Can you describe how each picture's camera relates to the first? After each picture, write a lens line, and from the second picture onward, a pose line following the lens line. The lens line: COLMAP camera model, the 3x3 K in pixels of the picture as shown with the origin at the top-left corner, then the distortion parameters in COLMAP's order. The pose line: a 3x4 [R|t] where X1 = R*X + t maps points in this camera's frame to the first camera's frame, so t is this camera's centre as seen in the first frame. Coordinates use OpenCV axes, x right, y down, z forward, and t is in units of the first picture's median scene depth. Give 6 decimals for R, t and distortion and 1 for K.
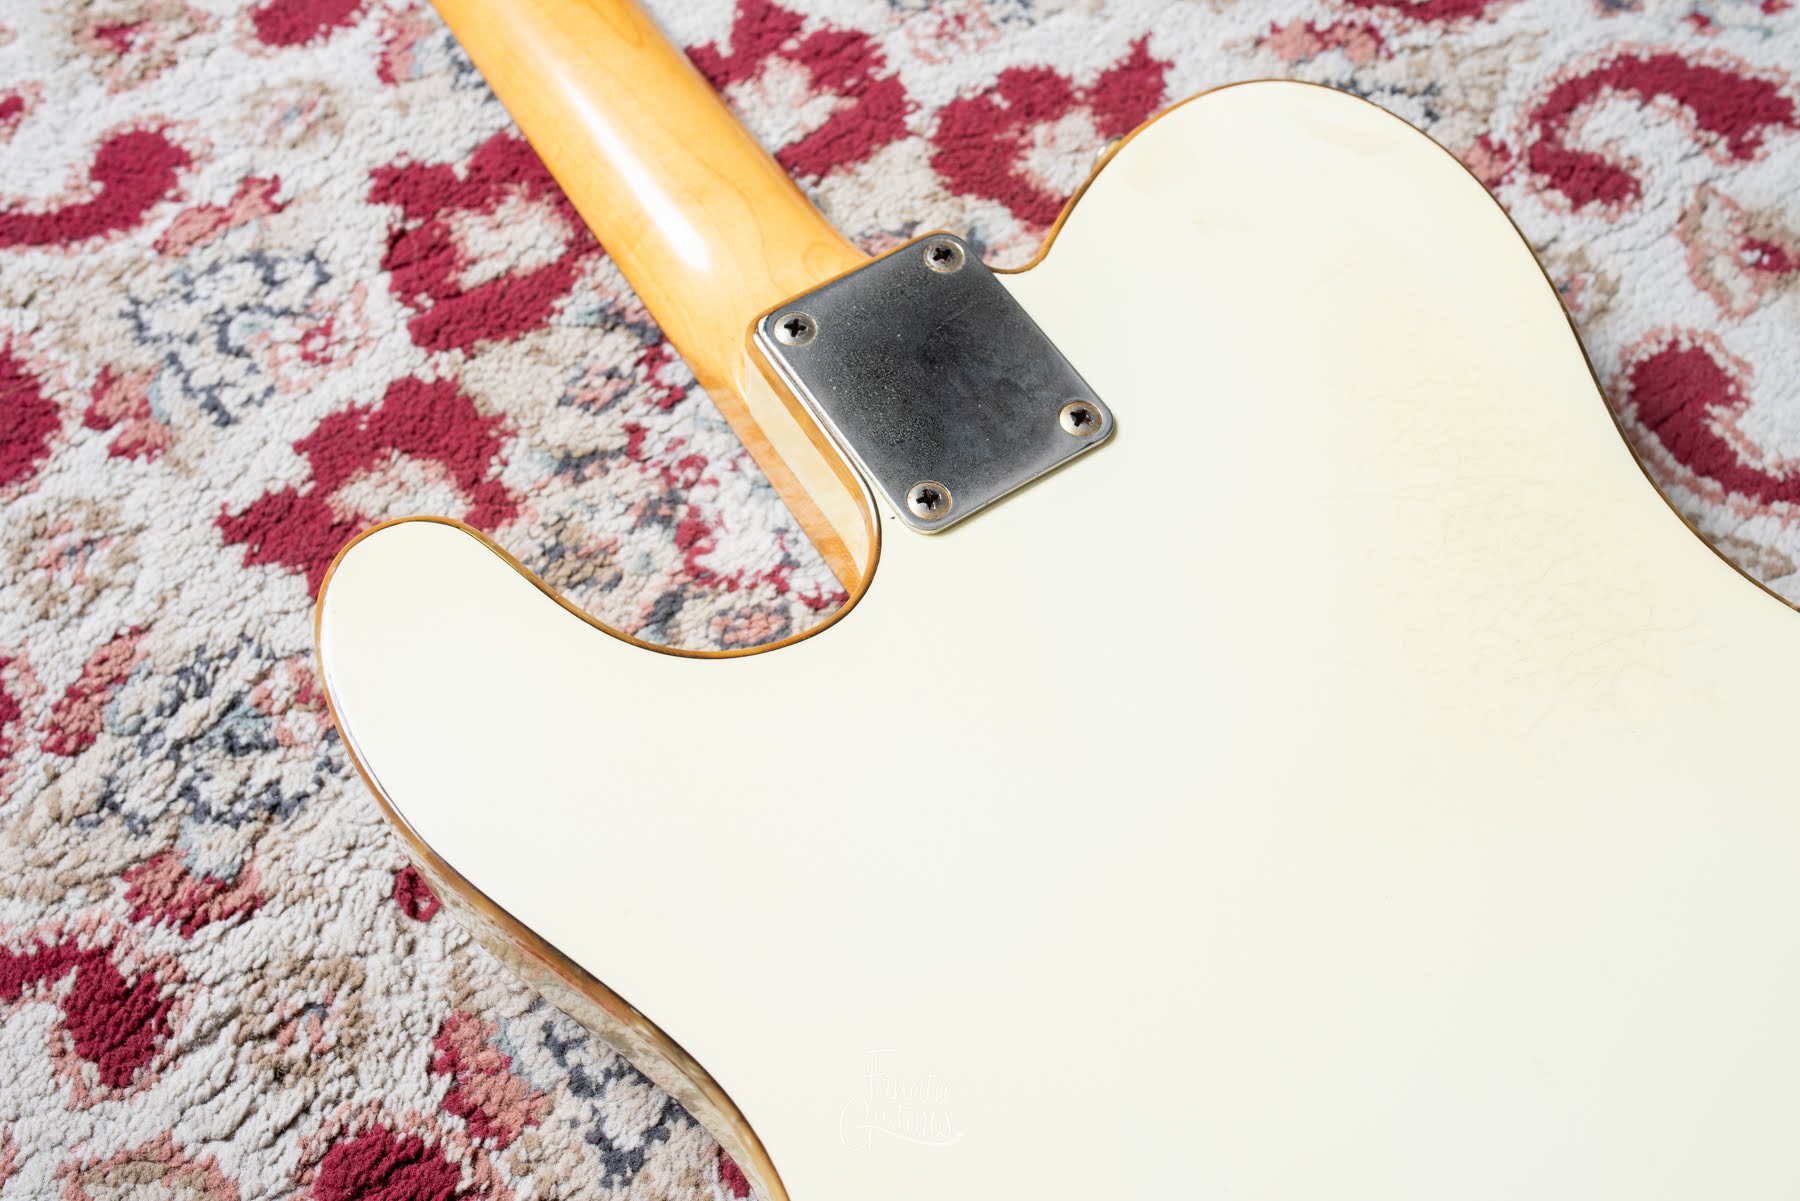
lens RADIAL K [[1792.4, 0, 894.7], [0, 1792.4, 608.7], [0, 0, 1]] dist [-0.071005, 0.086307]
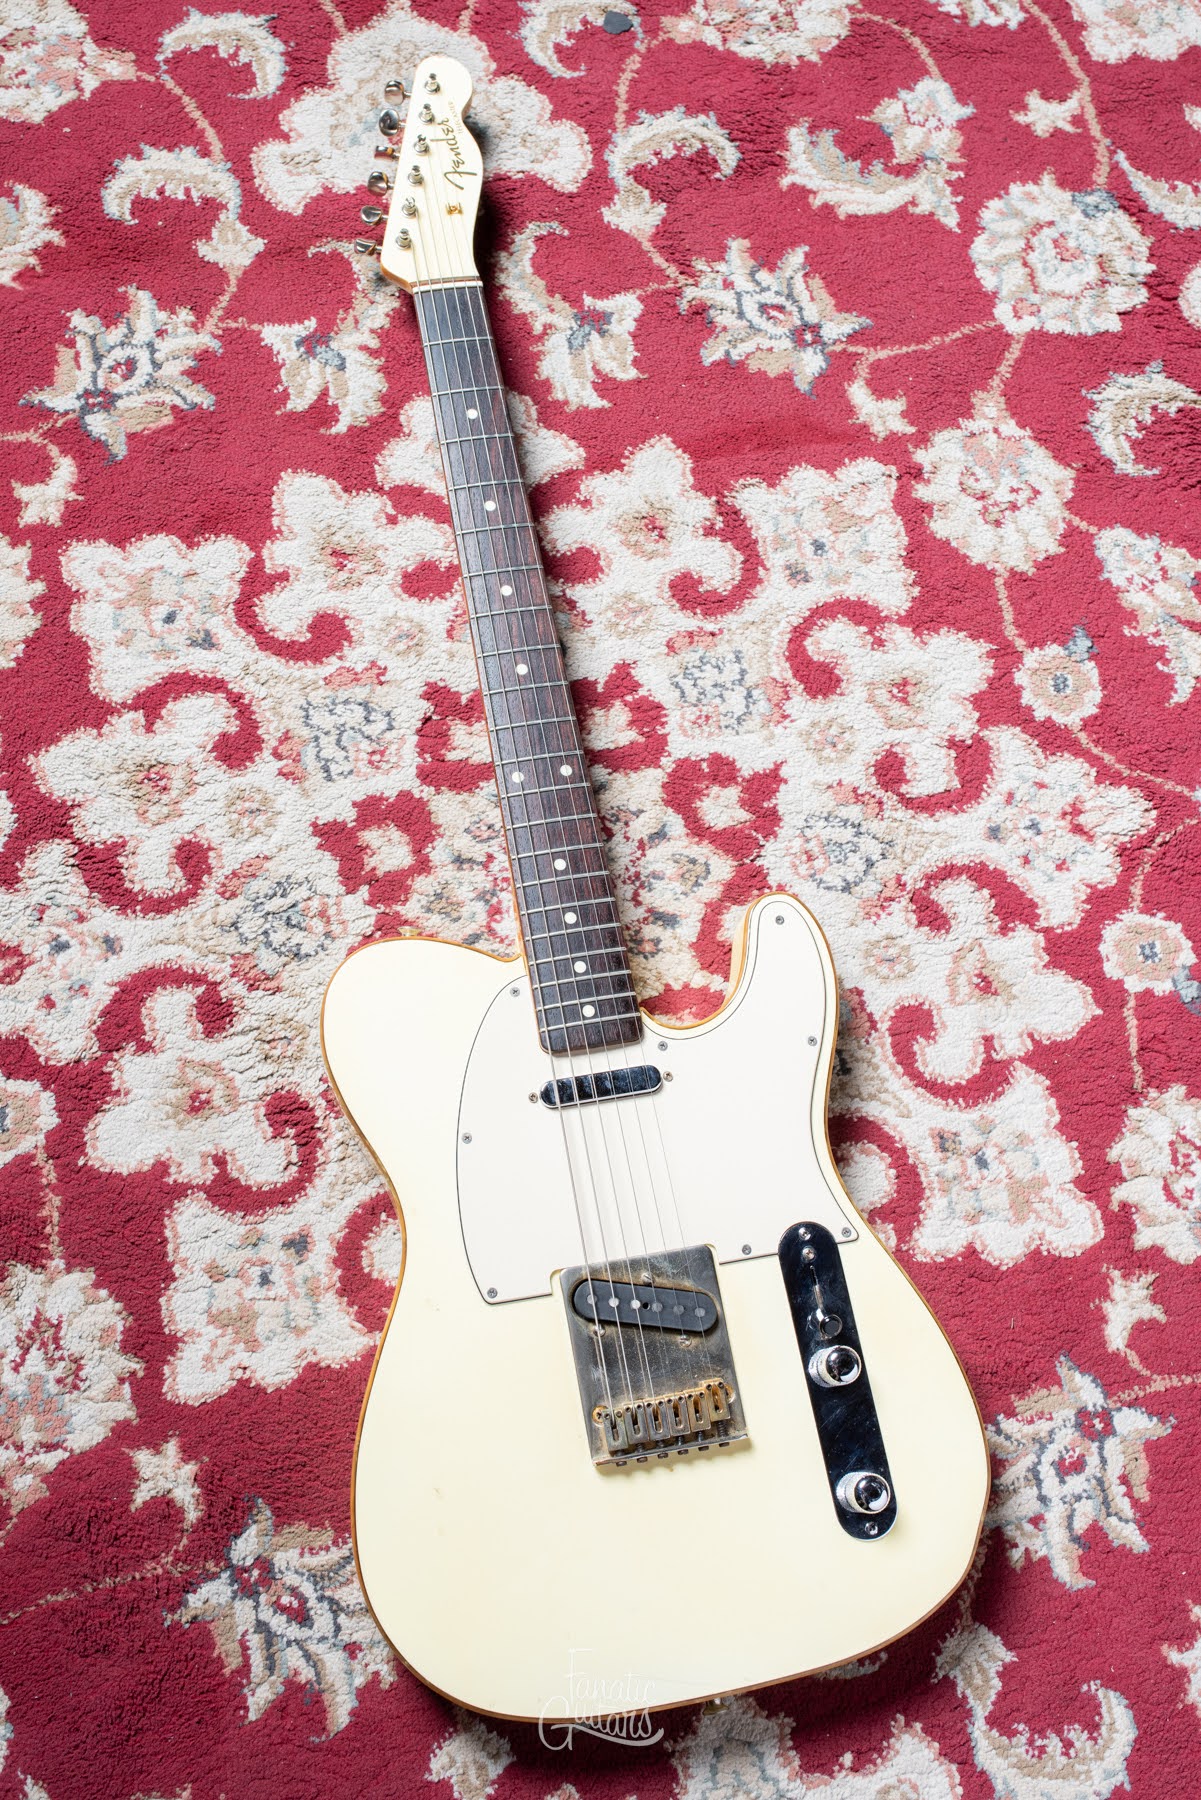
lens RADIAL K [[1838.9, 0, 562.5], [0, 1838.9, 865.5], [0, 0, 1]] dist [-0.069927, 0.088552]
pose [[0.914116, 0.405181, -0.014872, -0.019568], [-0.399482, 0.906319, 0.137843, -0.455988], [0.069330, -0.120064, 0.990342, -1.358515]]
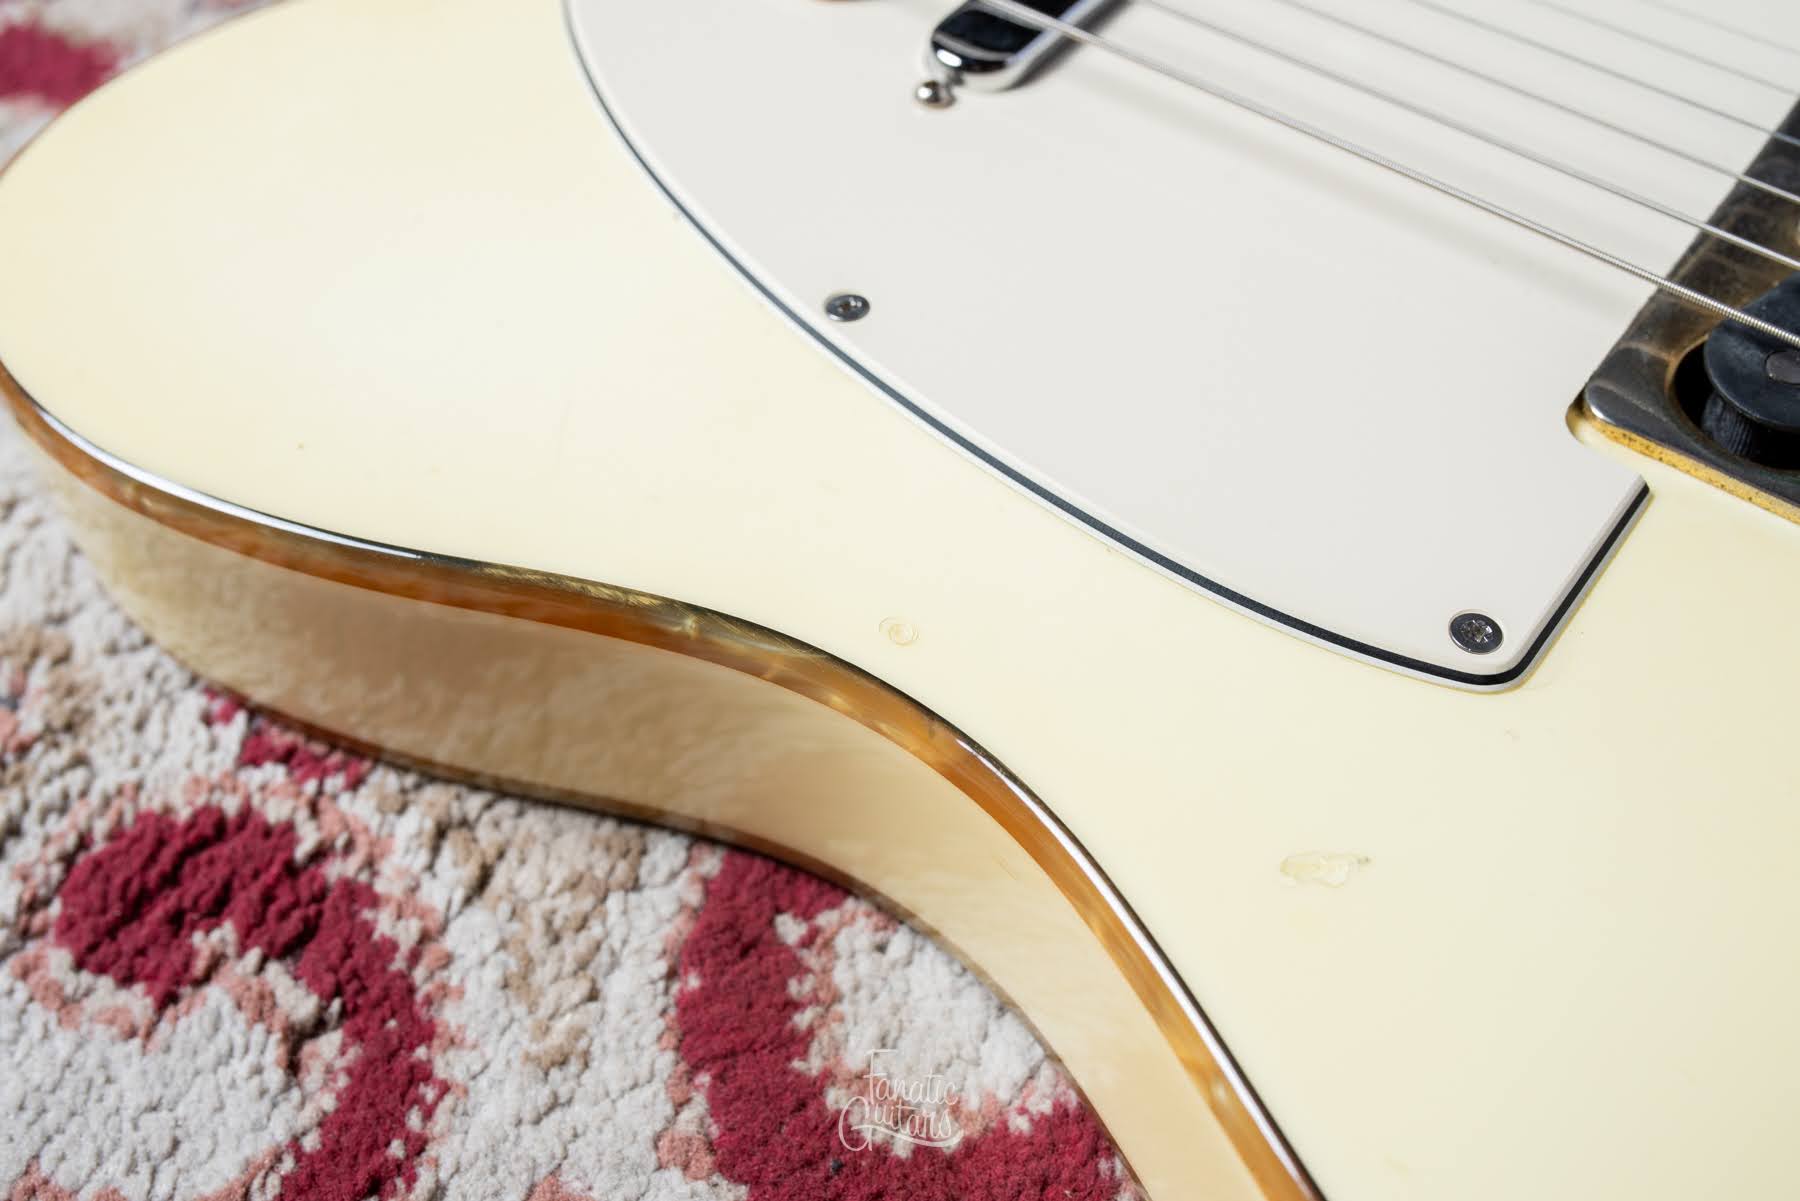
lens RADIAL K [[1895.7, 0, 892.5], [0, 1895.7, 600.4], [0, 0, 1]] dist [-0.085266, 0.098148]
pose [[0.943828, -0.255705, 0.209292, -0.136712], [0.295590, 0.936459, -0.188867, 0.348129], [-0.147699, 0.240123, 0.959440, 0.275945]]
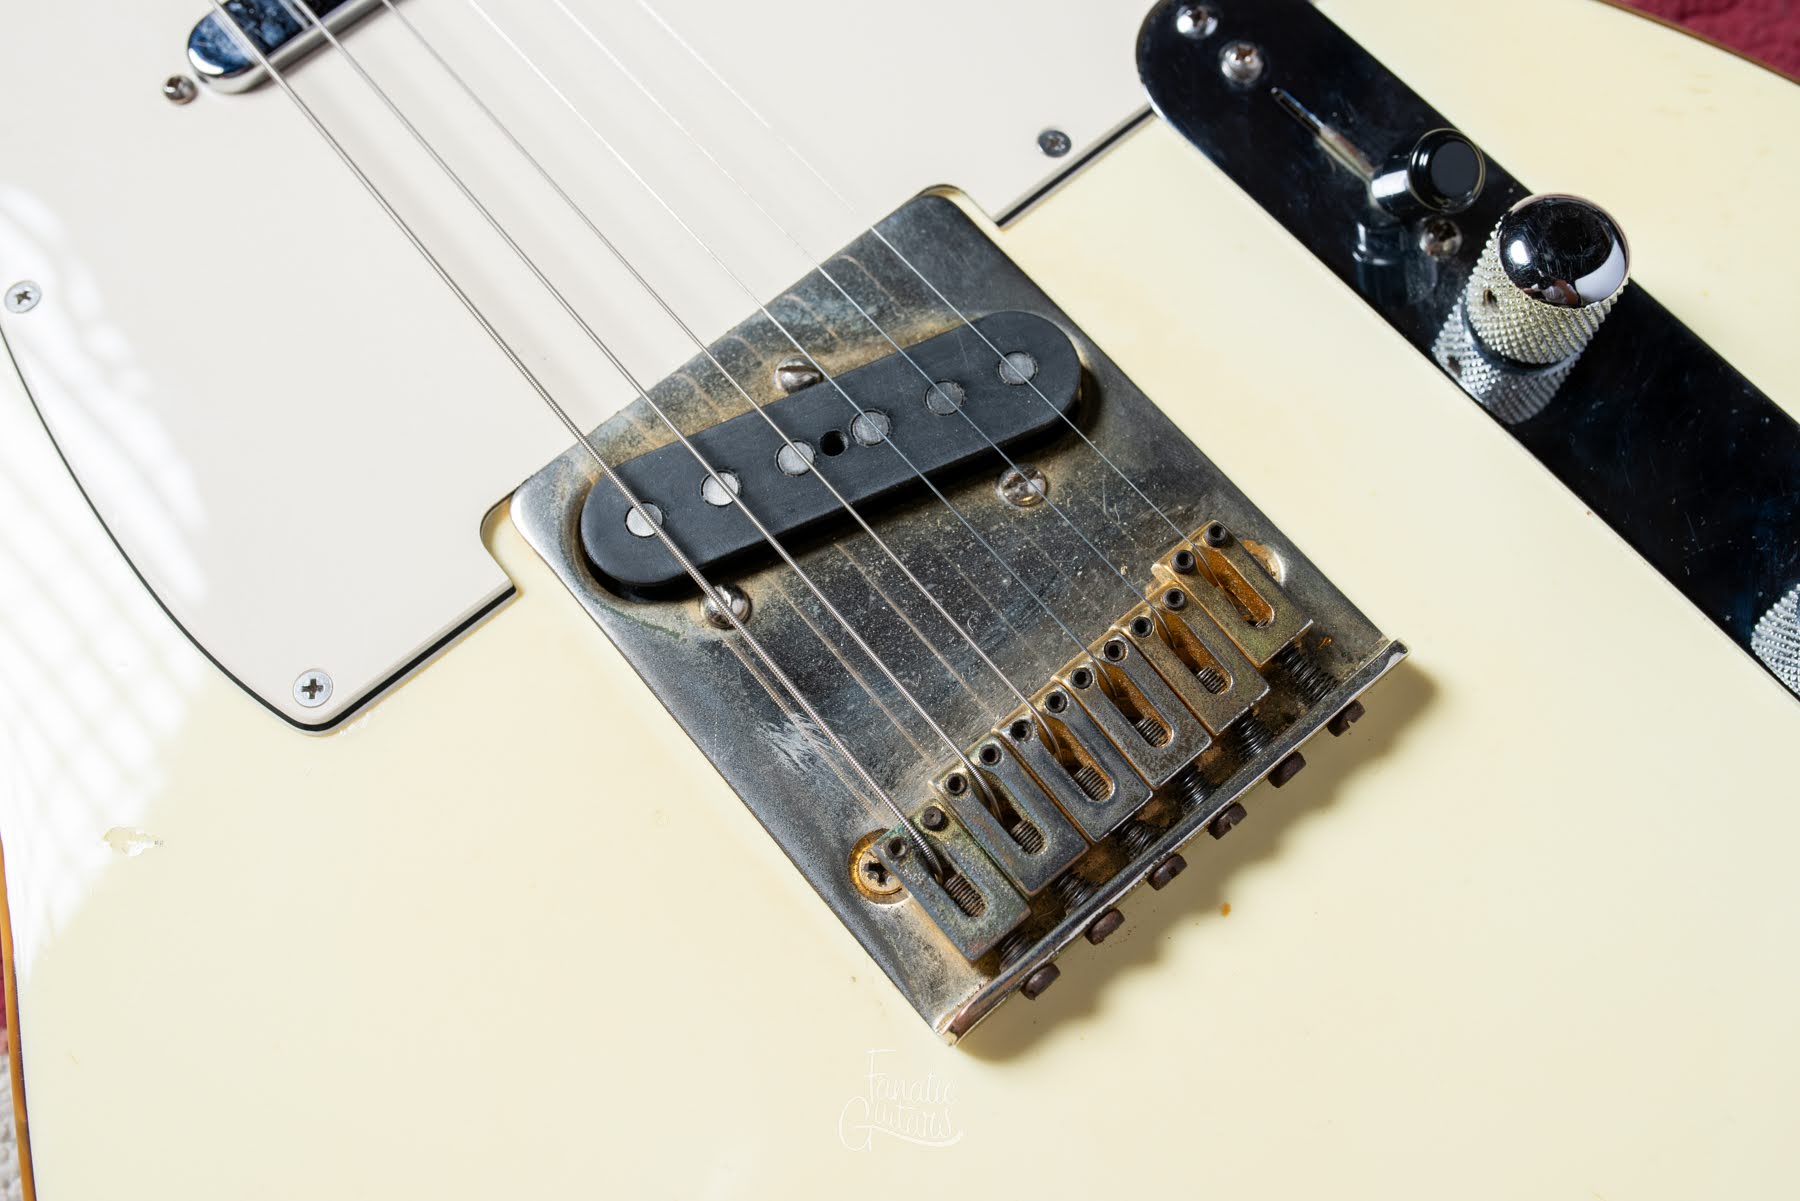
lens RADIAL K [[1792.4, 0, 894.7], [0, 1792.4, 608.7], [0, 0, 1]] dist [-0.071005, 0.086307]
pose [[0.993425, -0.109011, 0.034970, 0.236707], [0.104515, 0.988246, 0.111561, 0.246802], [-0.046720, -0.107172, 0.993142, 0.116344]]
